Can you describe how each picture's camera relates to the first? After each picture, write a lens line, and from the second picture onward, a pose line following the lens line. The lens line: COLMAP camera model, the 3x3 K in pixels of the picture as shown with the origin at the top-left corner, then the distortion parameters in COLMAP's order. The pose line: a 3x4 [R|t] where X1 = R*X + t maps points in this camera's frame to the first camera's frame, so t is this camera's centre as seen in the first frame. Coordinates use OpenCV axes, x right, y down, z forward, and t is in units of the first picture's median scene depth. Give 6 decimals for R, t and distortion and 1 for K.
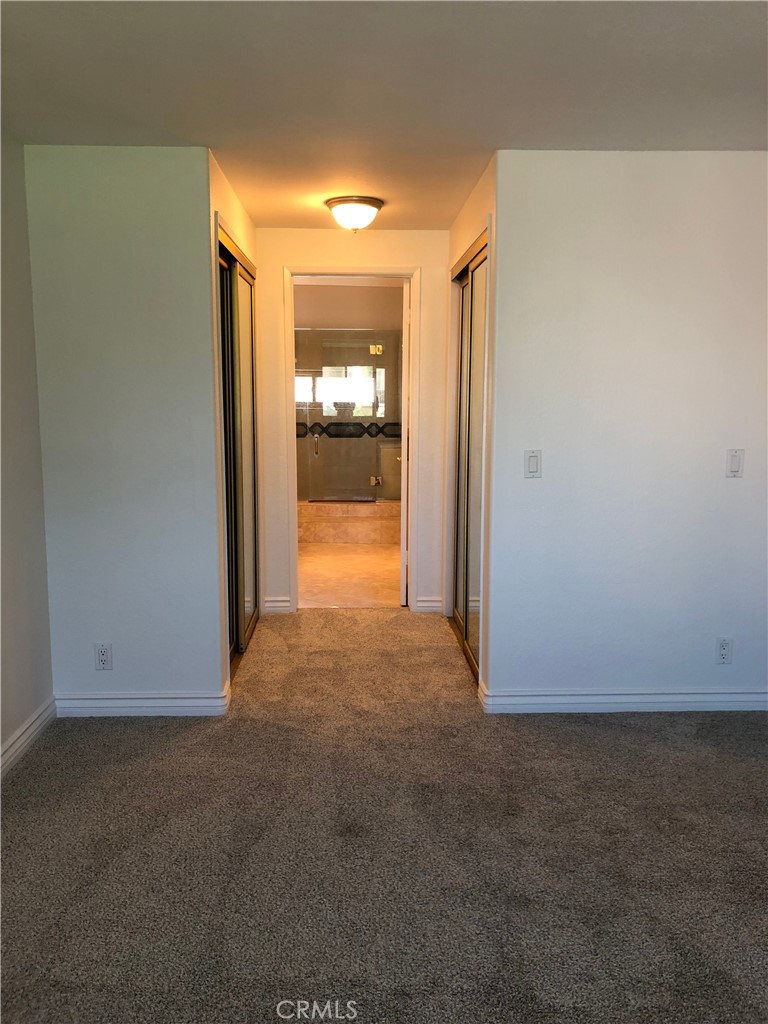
lens RADIAL K [[840.5, 0, 378.7], [0, 840.5, 509.5], [0, 0, 1]] dist [0.033808, -0.039446]
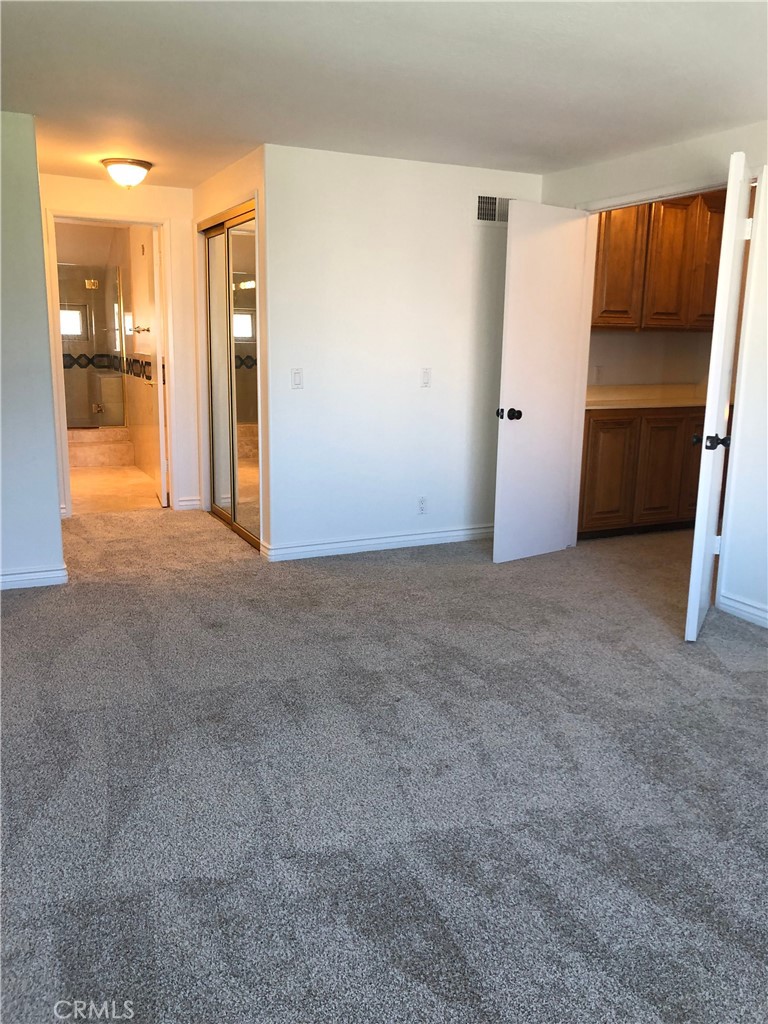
lens RADIAL K [[840.5, 0, 387.2], [0, 840.5, 513.9], [0, 0, 1]] dist [0.033808, -0.039446]
pose [[0.911819, -0.069898, 0.404600, -0.257553], [0.039552, 0.995773, 0.082893, 0.058944], [-0.408684, -0.059581, 0.910729, -0.337251]]
